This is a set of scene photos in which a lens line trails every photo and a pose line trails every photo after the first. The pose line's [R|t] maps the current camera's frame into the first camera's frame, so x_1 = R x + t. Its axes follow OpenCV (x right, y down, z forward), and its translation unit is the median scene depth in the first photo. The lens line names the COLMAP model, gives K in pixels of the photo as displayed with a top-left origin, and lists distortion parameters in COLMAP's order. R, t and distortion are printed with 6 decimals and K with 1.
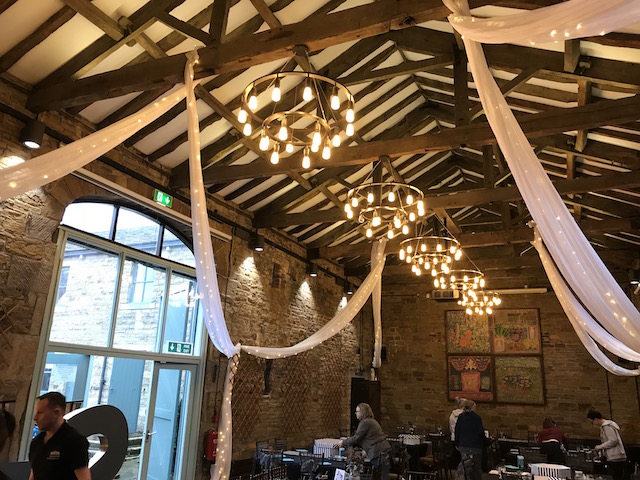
lens RADIAL K [[526.6, 0, 324.6], [0, 526.6, 233.7], [0, 0, 1]] dist [0.082229, -0.051132]
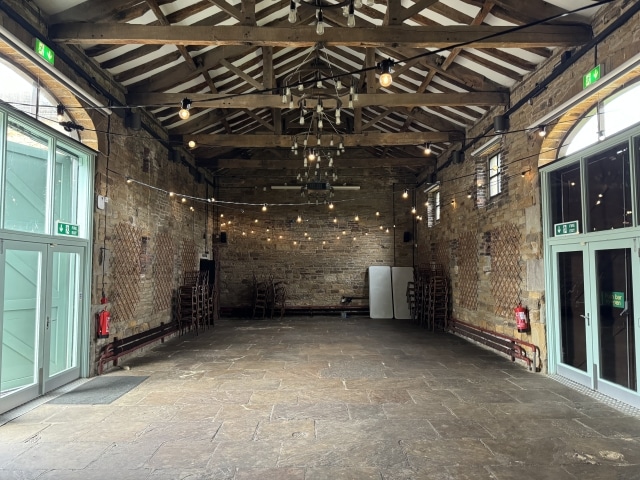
lens RADIAL K [[447.2, 0, 317.8], [0, 447.2, 243.0], [0, 0, 1]] dist [0.039227, -0.054351]
pose [[0.906092, -0.007513, 0.423015, -0.163861], [-0.089010, 0.974079, 0.207959, 0.030304], [-0.413612, -0.226082, 0.881936, 0.107527]]
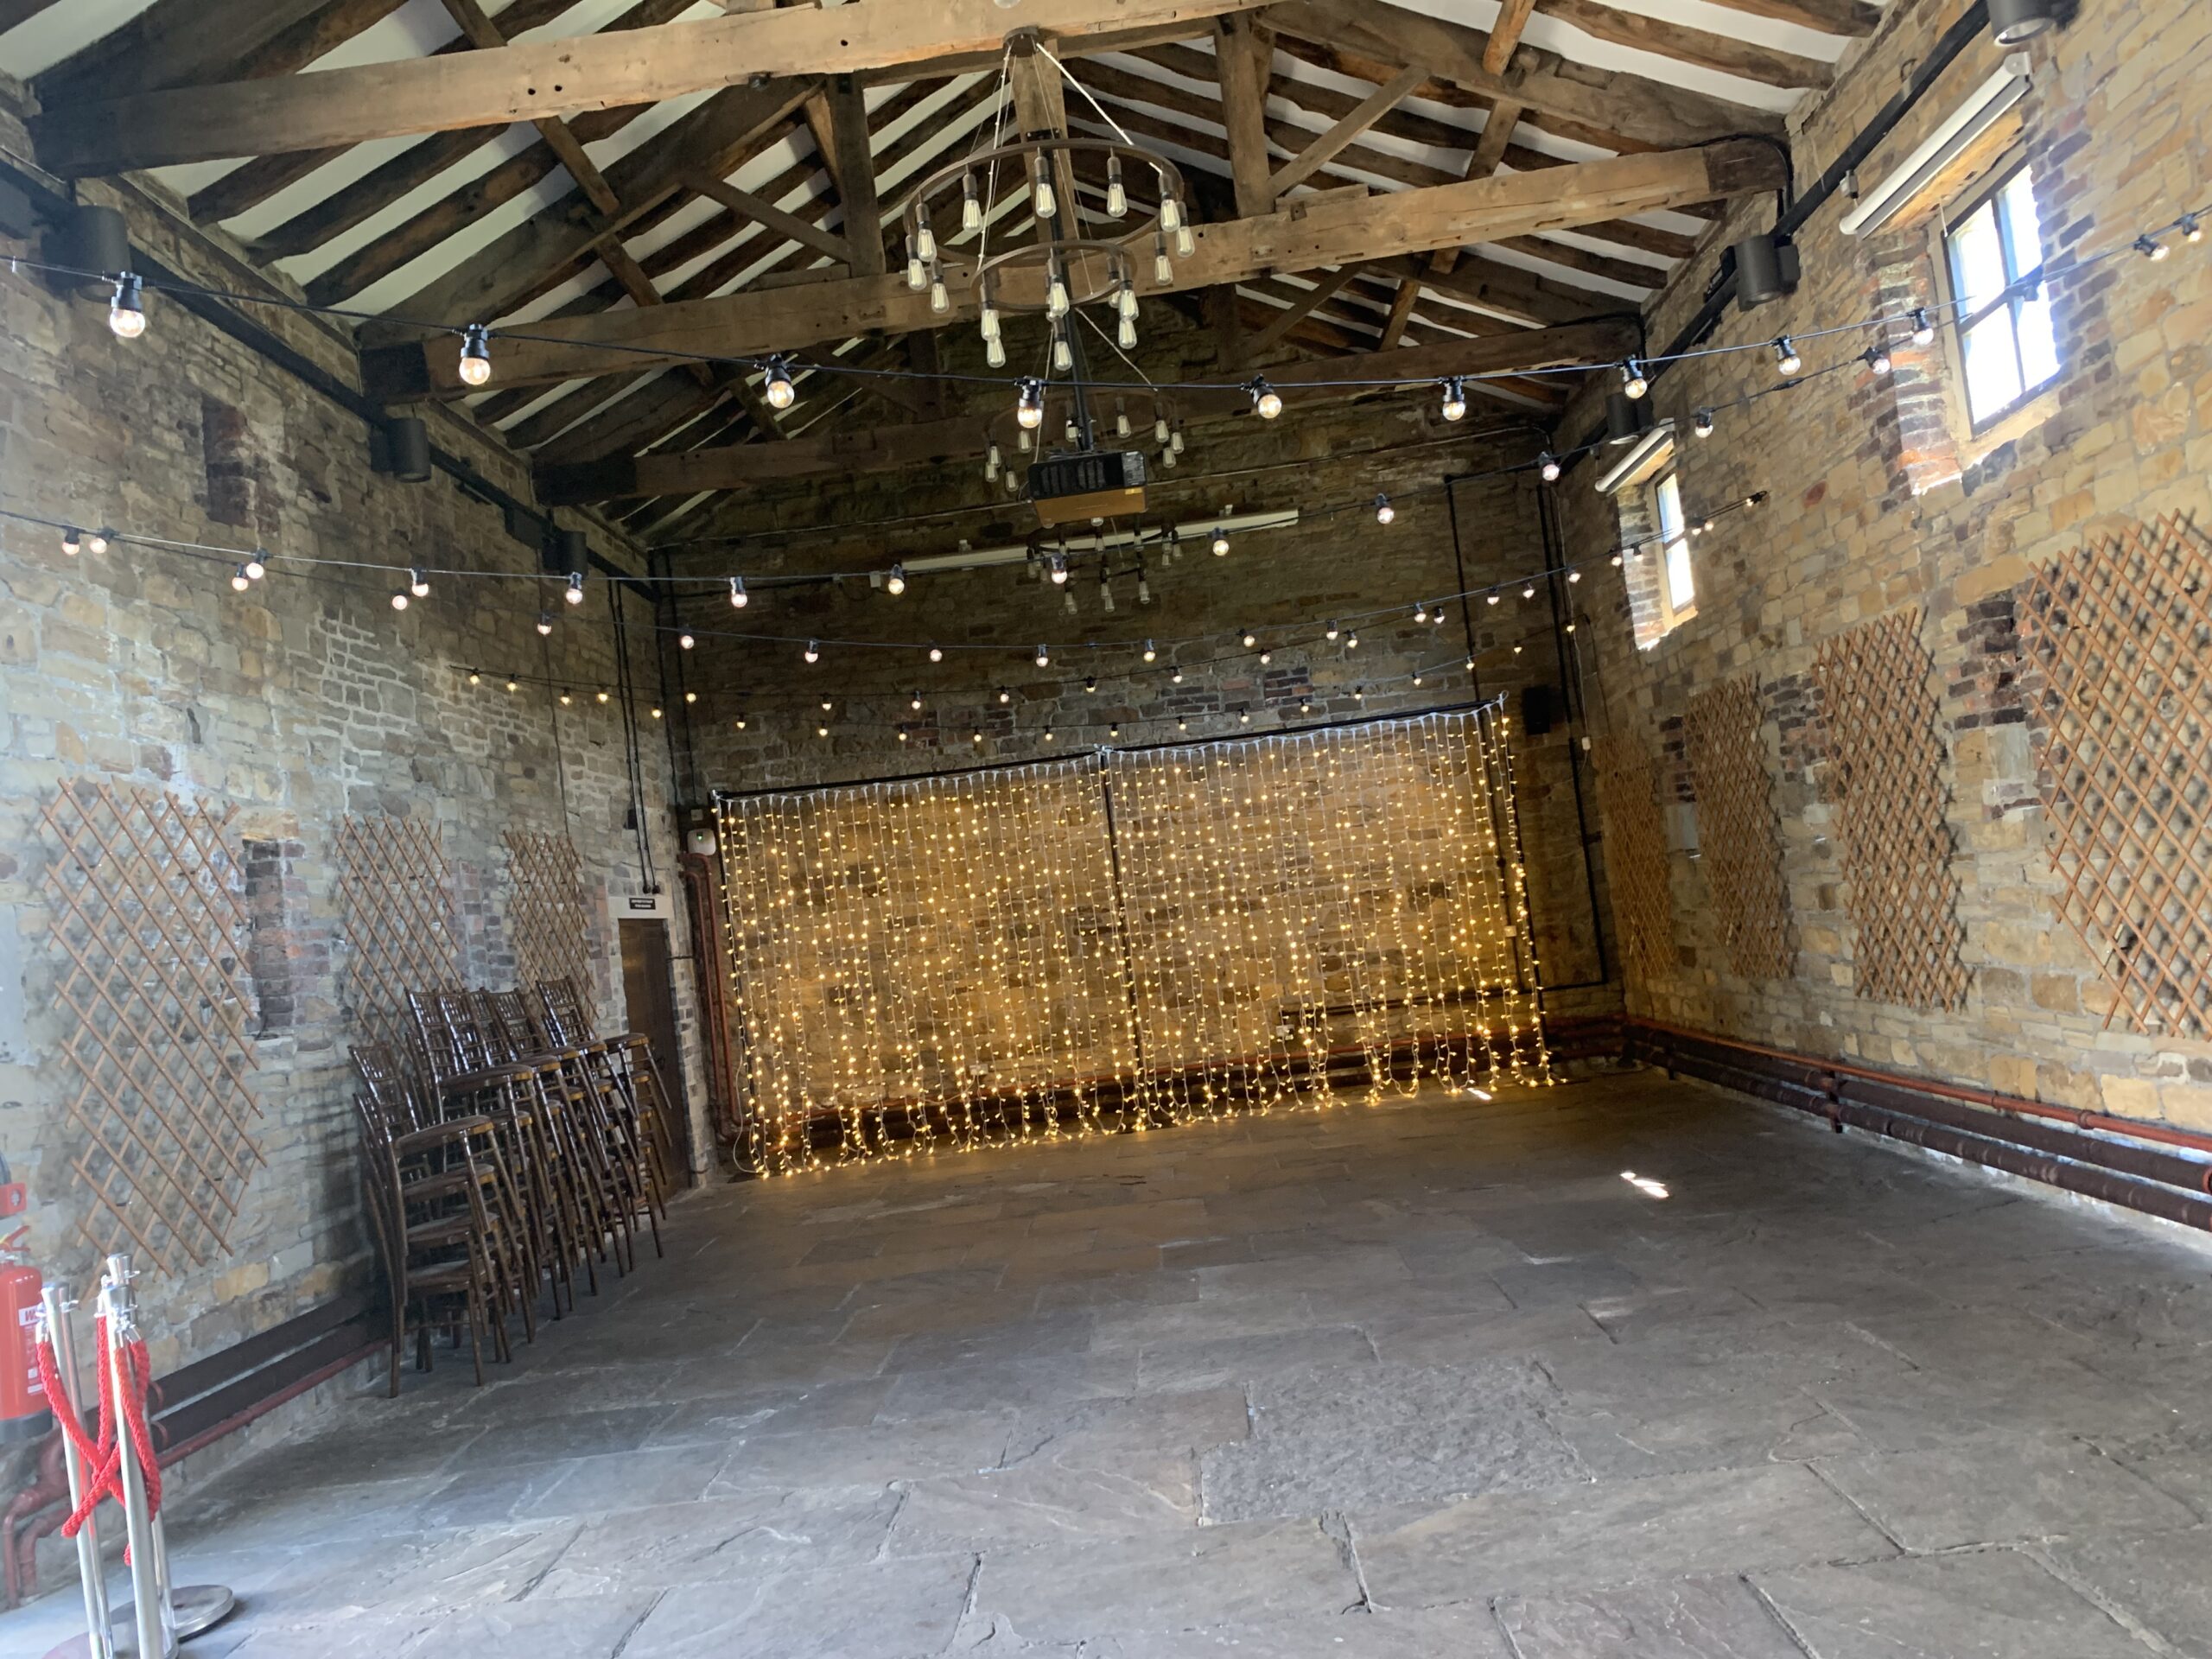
lens RADIAL K [[1677.2, 0, 1070.4], [0, 1677.2, 863.7], [0, 0, 1]] dist [0.008777, -0.021578]
pose [[0.919817, -0.130170, 0.370125, -0.055255], [0.042370, 0.970798, 0.236128, 0.094636], [-0.390053, -0.201512, 0.898472, 0.297915]]
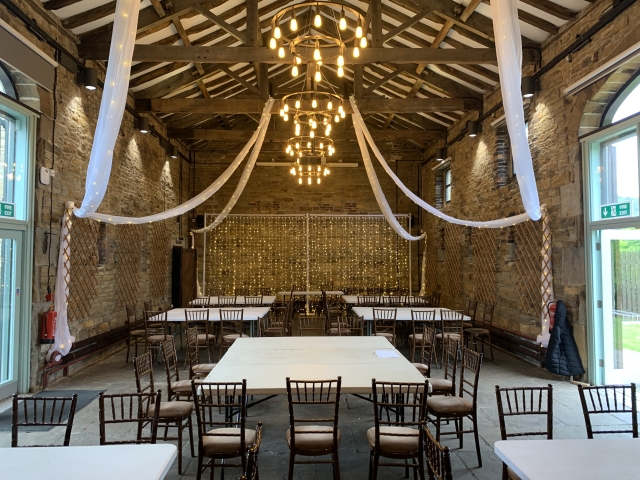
lens RADIAL K [[485.3, 0, 319.9], [0, 485.3, 238.7], [0, 0, 1]] dist [0.008777, -0.021578]
pose [[0.894465, -0.013782, 0.446925, -0.138242], [-0.097671, 0.969366, 0.225367, 0.048944], [-0.436340, -0.245234, 0.865718, 0.177993]]
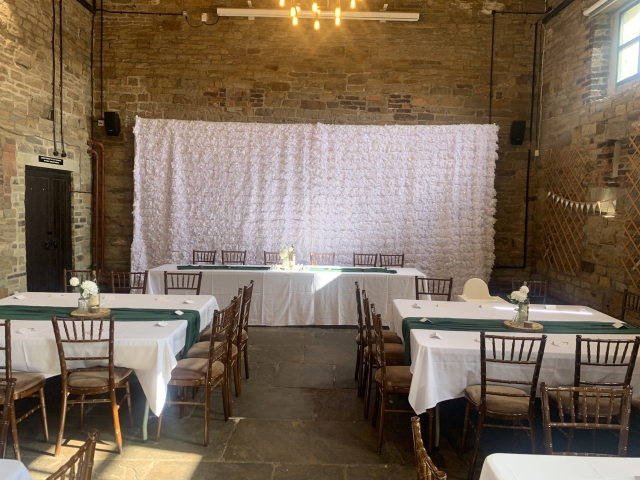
lens RADIAL K [[485.3, 0, 322.7], [0, 485.3, 235.2], [0, 0, 1]] dist [0.008777, -0.021578]
pose [[0.914085, -0.035600, 0.403956, 0.151919], [-0.108293, 0.938534, 0.327761, 0.220970], [-0.390795, -0.343347, 0.854045, 0.712494]]
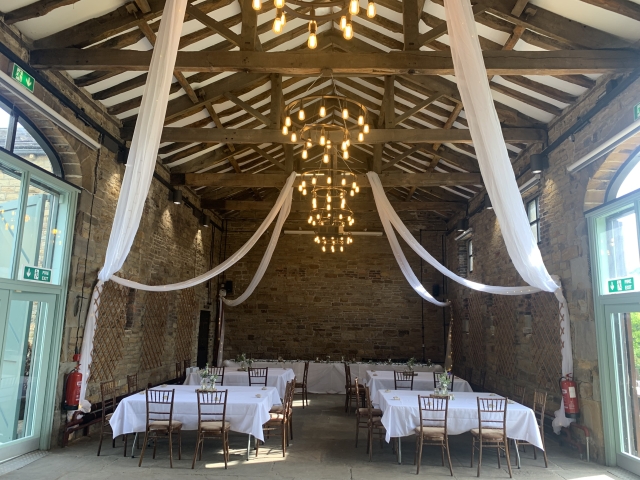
lens RADIAL K [[485.3, 0, 321.4], [0, 485.3, 240.5], [0, 0, 1]] dist [0.008777, -0.021578]
pose [[0.923938, 0.053780, 0.378744, -0.122085], [-0.100117, 0.989555, 0.103721, 0.035891], [-0.369209, -0.133751, 0.919671, 0.139225]]
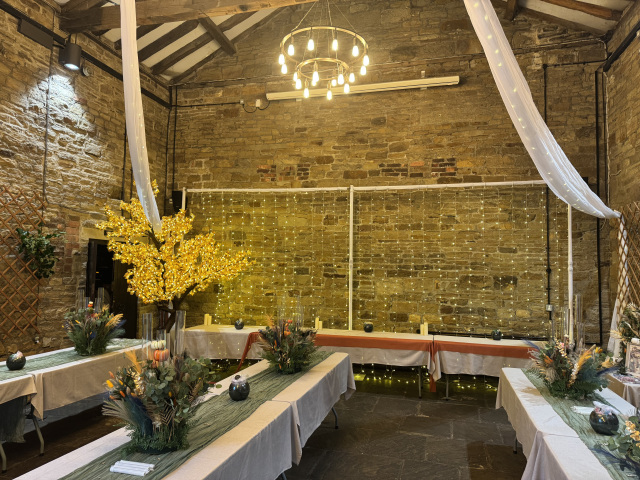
lens RADIAL K [[447.2, 0, 322.4], [0, 447.2, 248.0], [0, 0, 1]] dist [0.039227, -0.054351]
pose [[0.987129, -0.006386, 0.159797, 0.274400], [-0.031027, 0.972569, 0.230536, 0.230505], [-0.156886, -0.232527, 0.959853, 0.728971]]
